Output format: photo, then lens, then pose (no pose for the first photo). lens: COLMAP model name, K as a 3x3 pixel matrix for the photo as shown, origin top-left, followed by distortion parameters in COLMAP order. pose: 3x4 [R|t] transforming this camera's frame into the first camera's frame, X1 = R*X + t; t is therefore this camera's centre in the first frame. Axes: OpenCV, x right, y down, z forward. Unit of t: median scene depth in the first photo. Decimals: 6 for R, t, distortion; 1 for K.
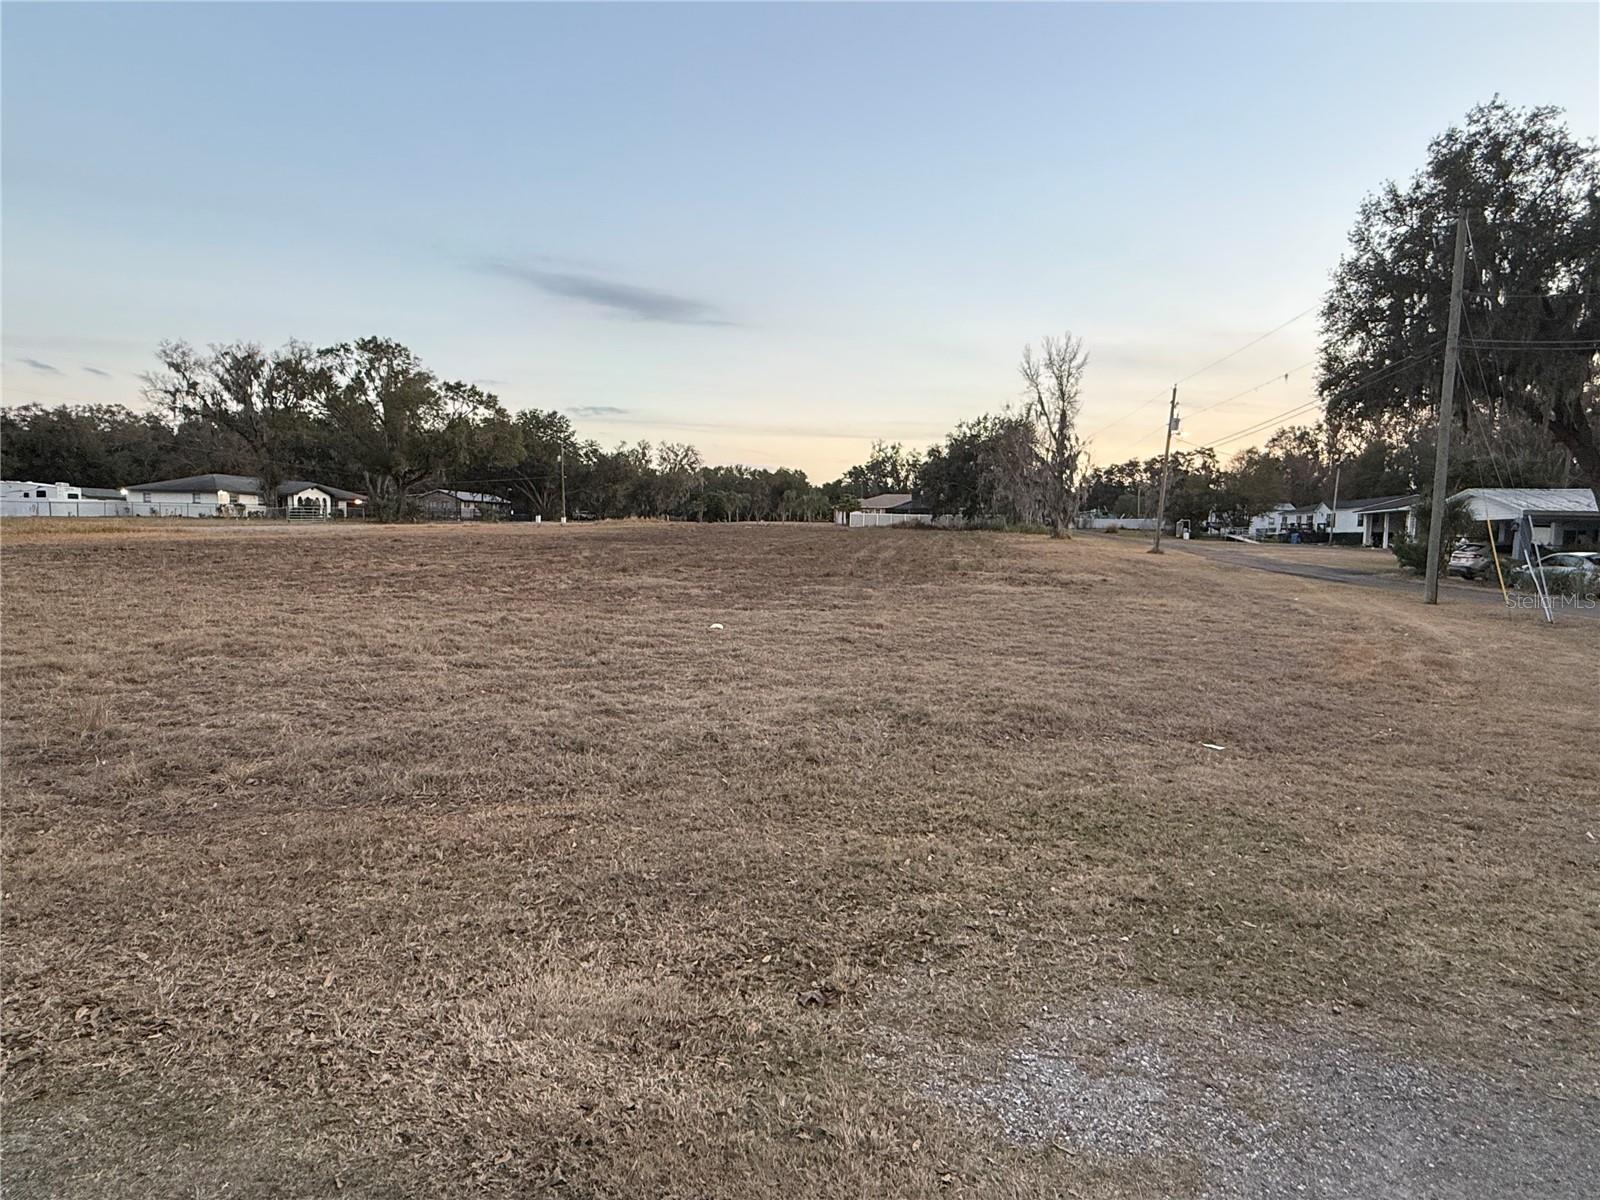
lens RADIAL K [[881.4, 0, 796.2], [0, 881.4, 600.3], [0, 0, 1]] dist [0.001941, 0.000667]
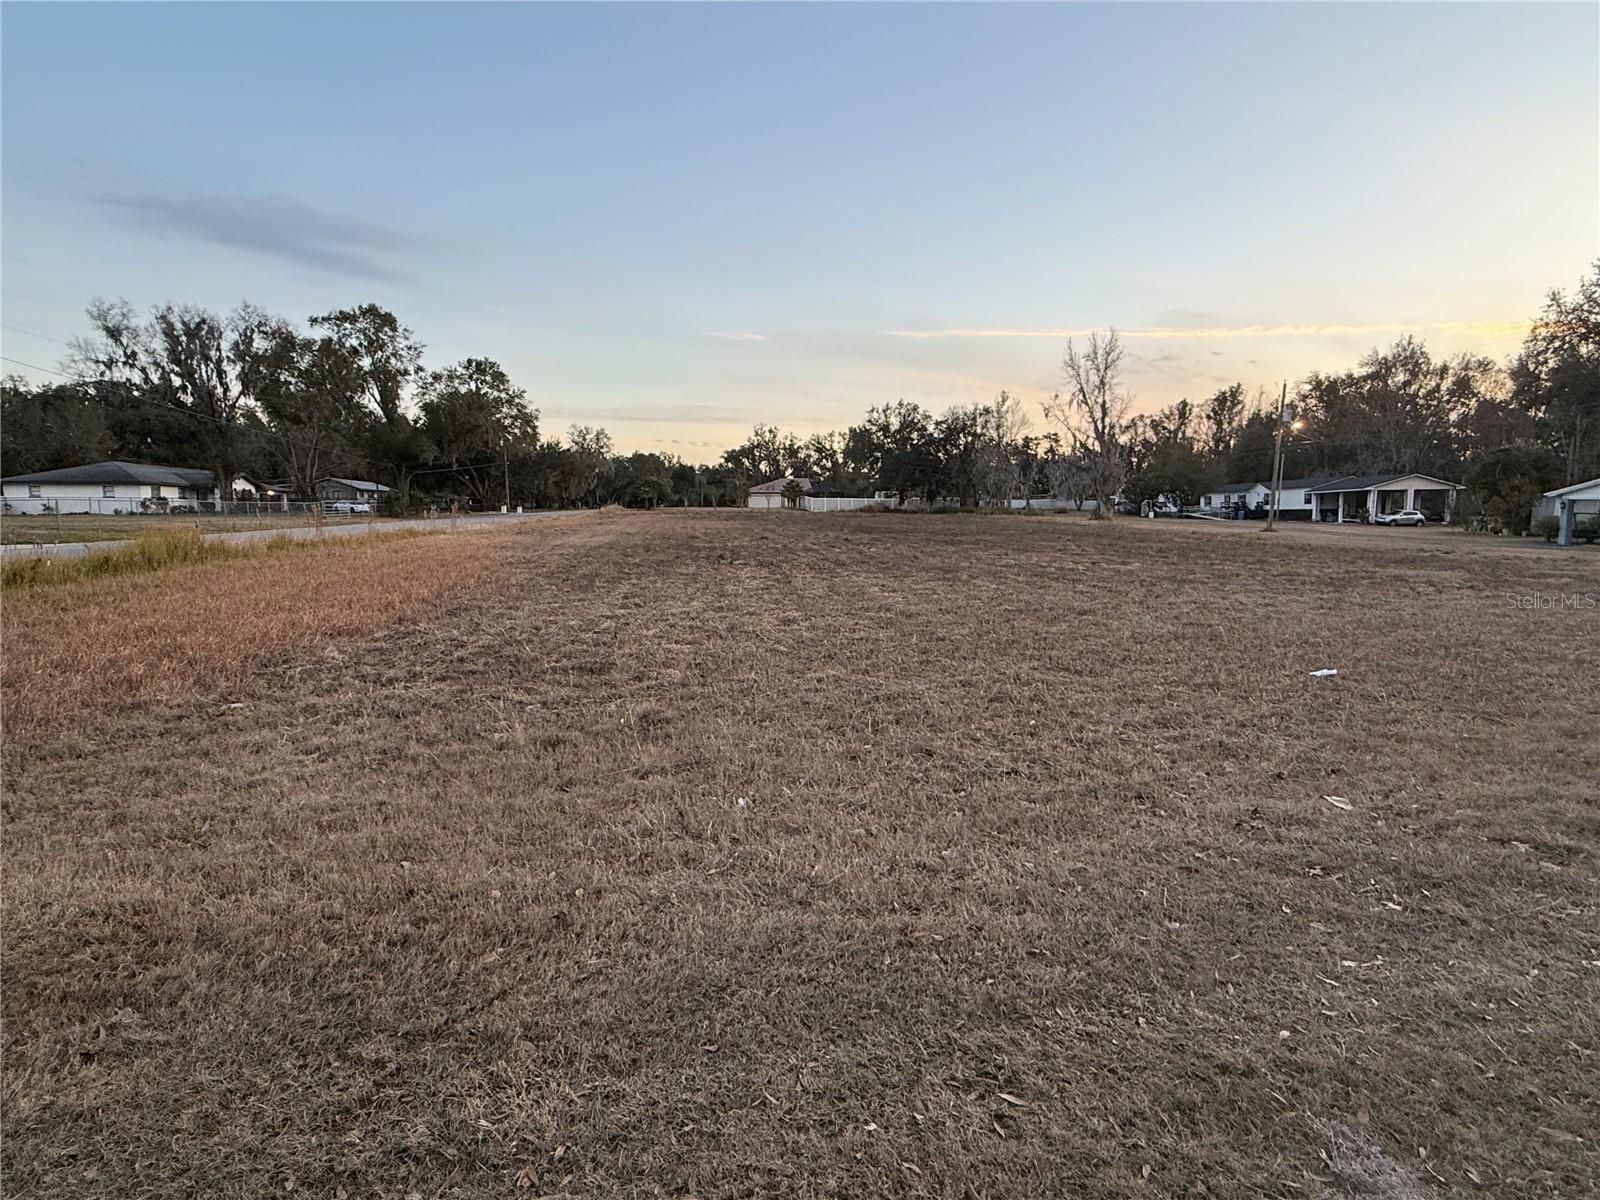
lens RADIAL K [[881.4, 0, 792.4], [0, 881.4, 607.4], [0, 0, 1]] dist [0.001941, 0.000667]
pose [[0.969206, -0.043939, 0.242301, -0.253778], [0.037447, 0.998807, 0.031335, -0.008296], [-0.243388, -0.021297, 0.969695, 0.034078]]
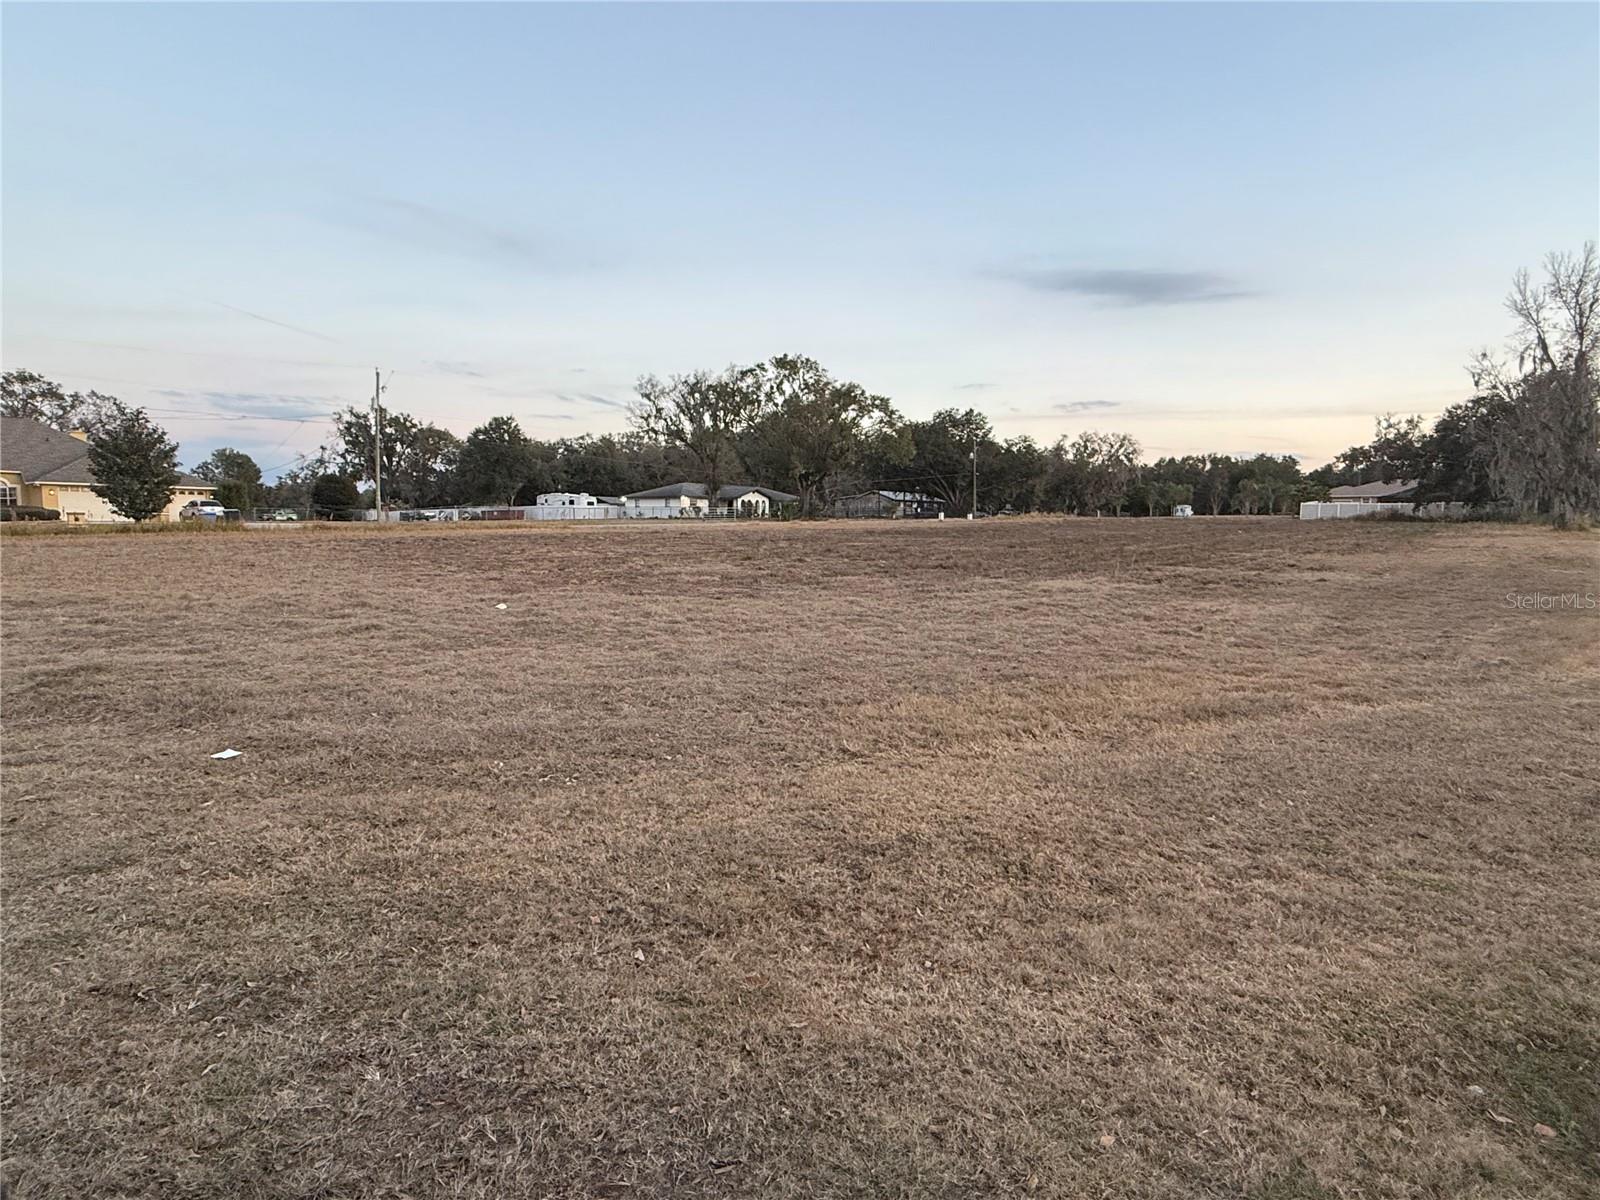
lens RADIAL K [[881.4, 0, 791.9], [0, 881.4, 598.3], [0, 0, 1]] dist [0.001941, 0.000667]
pose [[0.857963, 0.033023, -0.512648, 0.095864], [-0.033331, 0.999407, 0.008596, 0.000165], [0.512629, 0.009712, 0.858556, 0.039687]]
